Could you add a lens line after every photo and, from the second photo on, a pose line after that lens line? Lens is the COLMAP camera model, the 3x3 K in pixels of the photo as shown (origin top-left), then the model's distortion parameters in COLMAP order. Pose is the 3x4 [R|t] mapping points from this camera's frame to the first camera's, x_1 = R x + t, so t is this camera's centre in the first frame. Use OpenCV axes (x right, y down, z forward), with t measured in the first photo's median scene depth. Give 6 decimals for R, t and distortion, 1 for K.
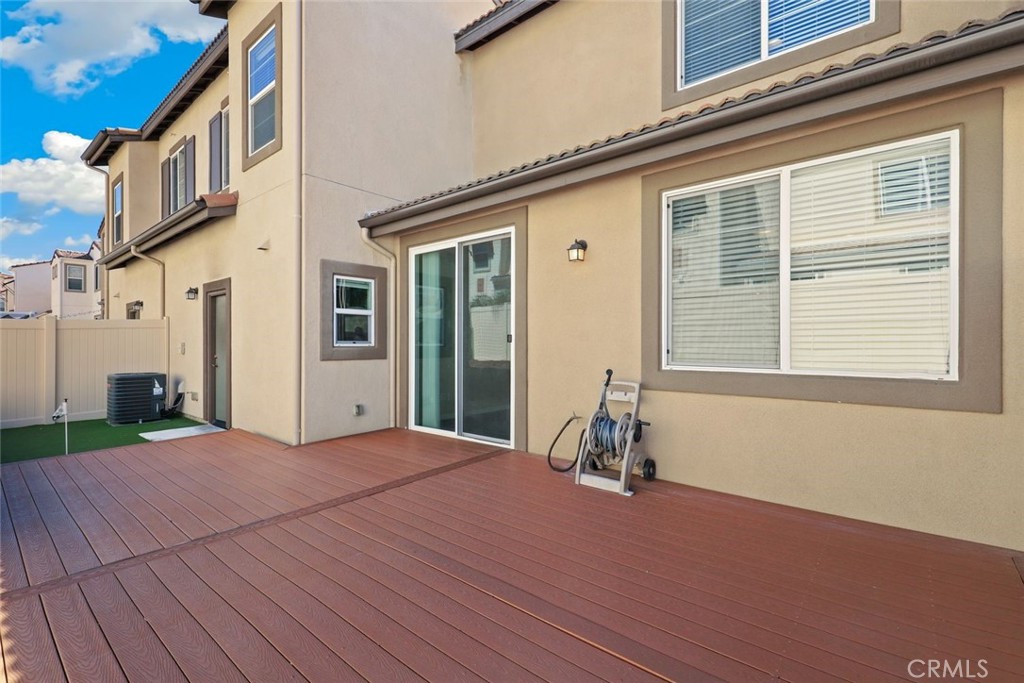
lens RADIAL K [[462.7, 0, 513.7], [0, 462.7, 341.1], [0, 0, 1]] dist [0.017208, -0.000129]
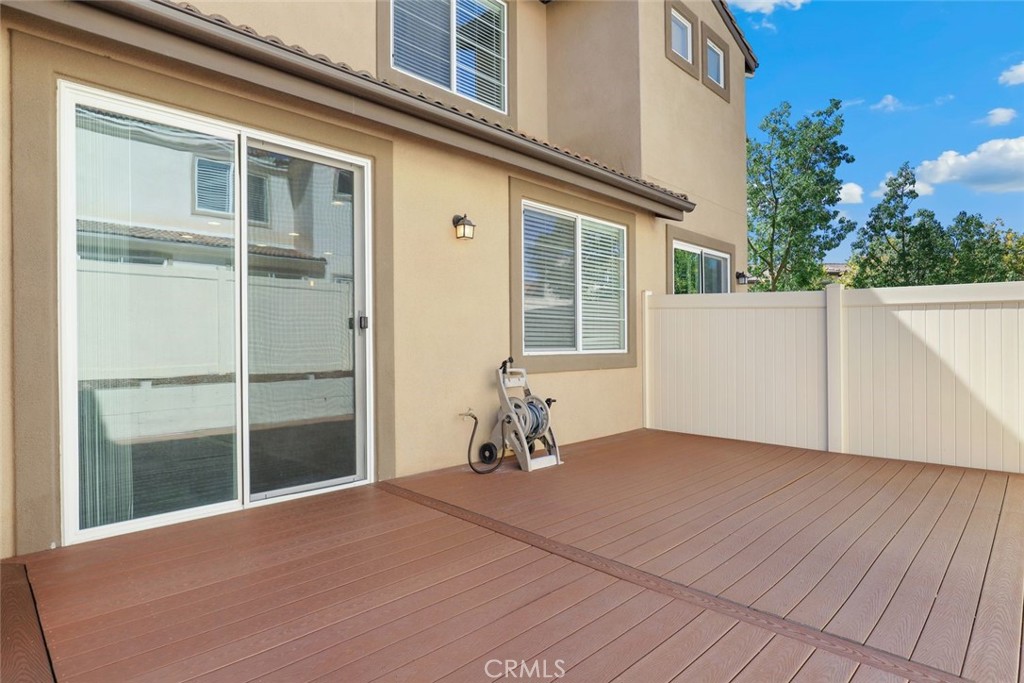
lens RADIAL K [[554.2, 0, 513.5], [0, 554.2, 342.8], [0, 0, 1]] dist [-0.009362, -0.003132]
pose [[0.073618, 0.002148, 0.997284, -0.802389], [0.000968, 0.999997, -0.002225, 0.026322], [-0.997286, 0.001129, 0.073616, 0.720525]]
